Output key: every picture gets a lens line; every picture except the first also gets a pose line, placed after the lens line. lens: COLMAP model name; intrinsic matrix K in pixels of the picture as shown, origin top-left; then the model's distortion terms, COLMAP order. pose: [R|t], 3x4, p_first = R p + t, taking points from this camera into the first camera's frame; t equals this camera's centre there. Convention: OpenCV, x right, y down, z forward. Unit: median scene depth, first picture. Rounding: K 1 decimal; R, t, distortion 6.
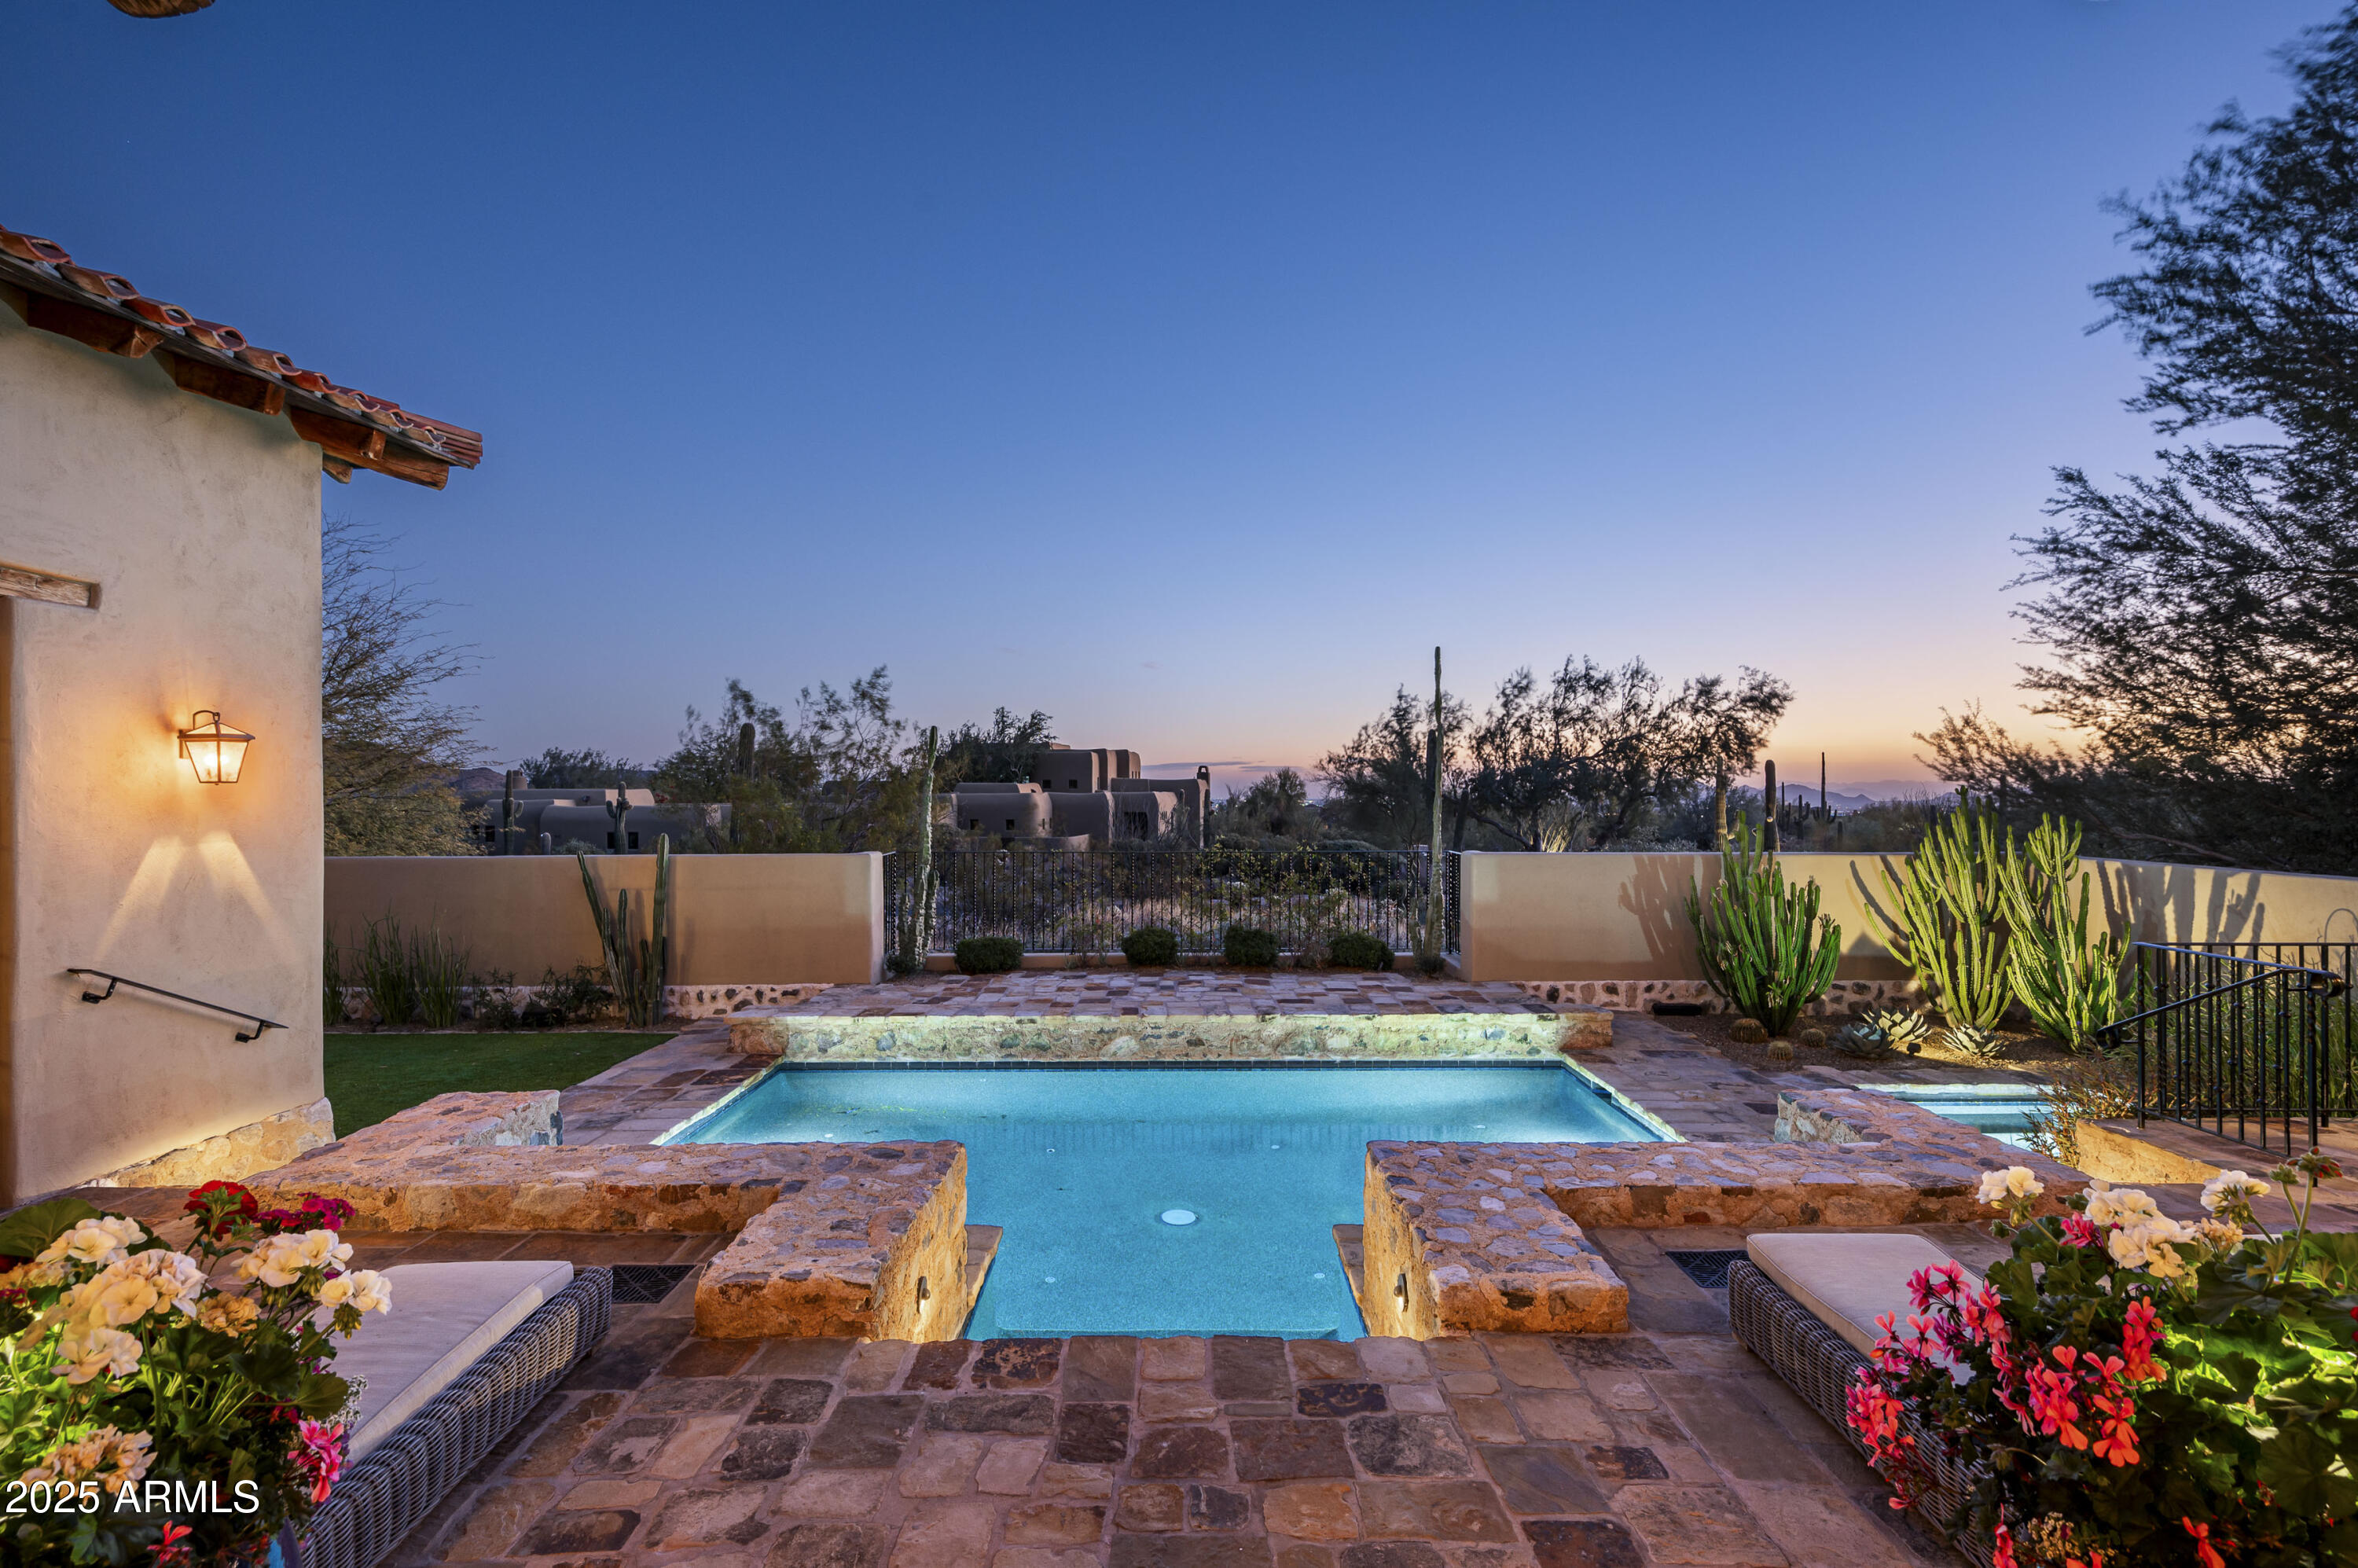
lens RADIAL K [[1064.6, 0, 1179.8], [0, 1064.6, 801.1], [0, 0, 1]] dist [-0.001995, 0.001959]
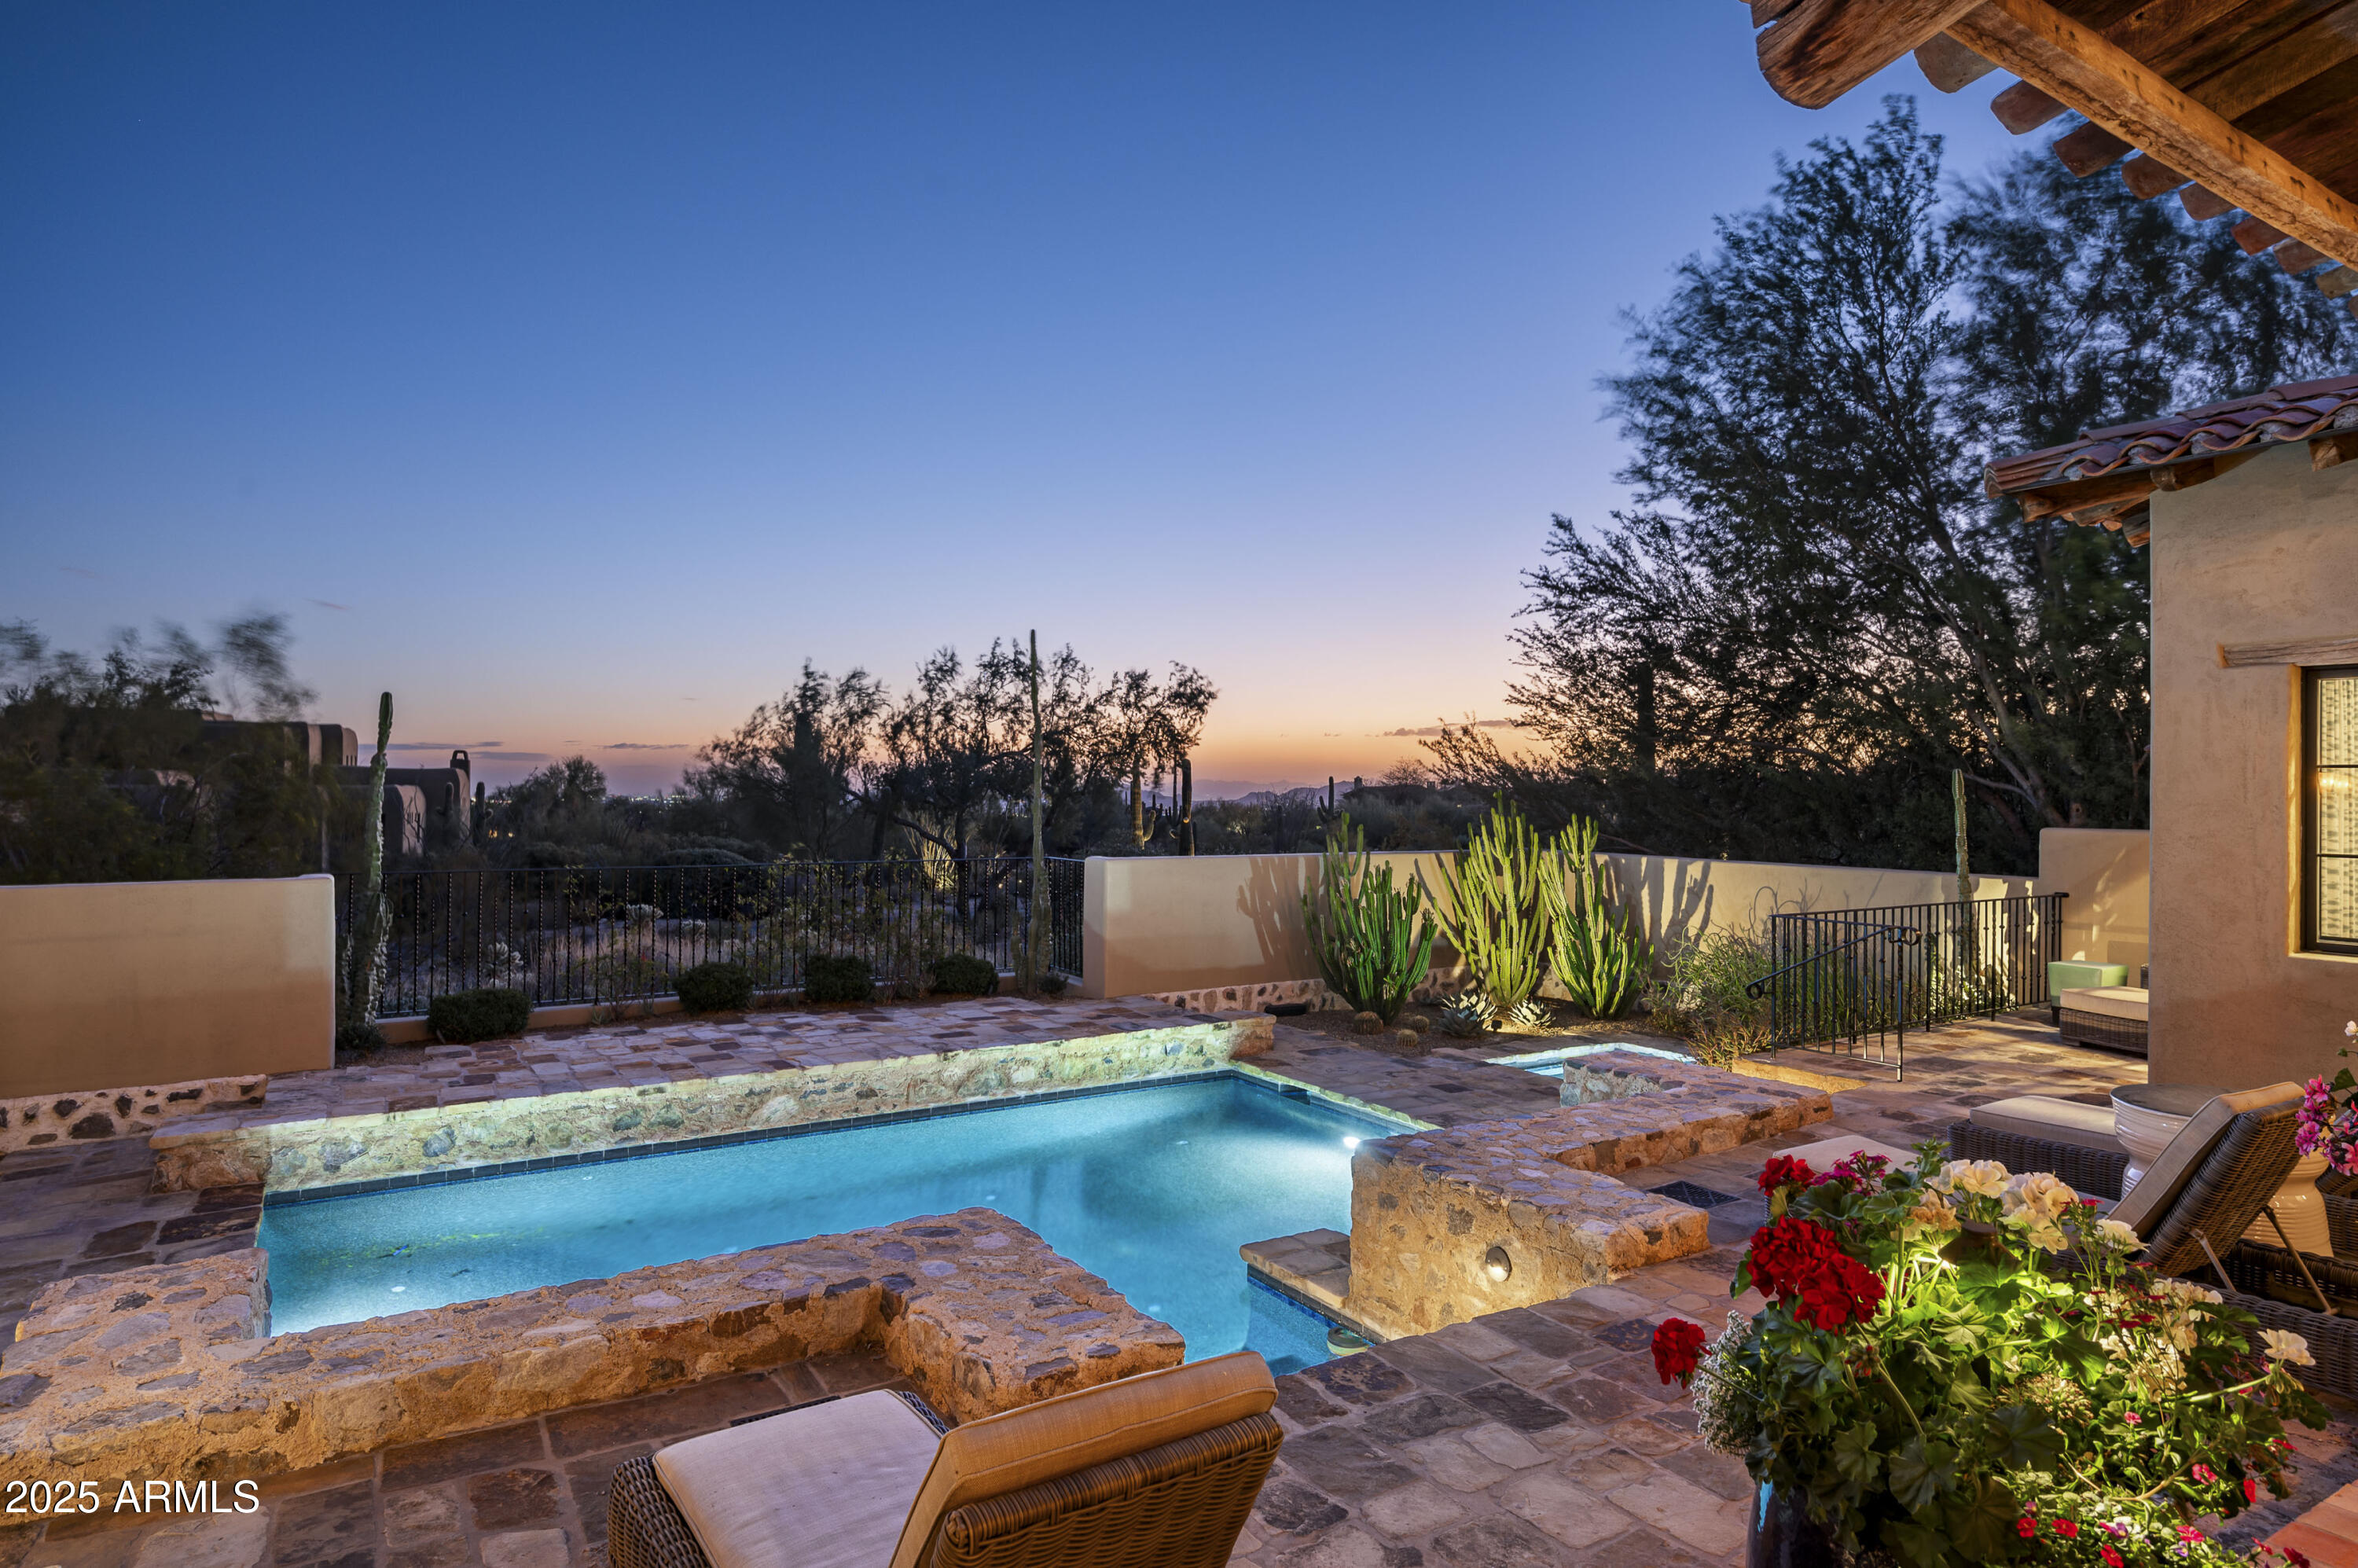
lens RADIAL K [[1276.5, 0, 1181.7], [0, 1276.5, 779.2], [0, 0, 1]] dist [-0.003353, 0.000528]
pose [[0.857371, 0.011235, 0.514576, -0.277358], [-0.003068, 0.999856, -0.016719, -0.001609], [-0.514689, 0.012756, 0.857282, 0.021602]]
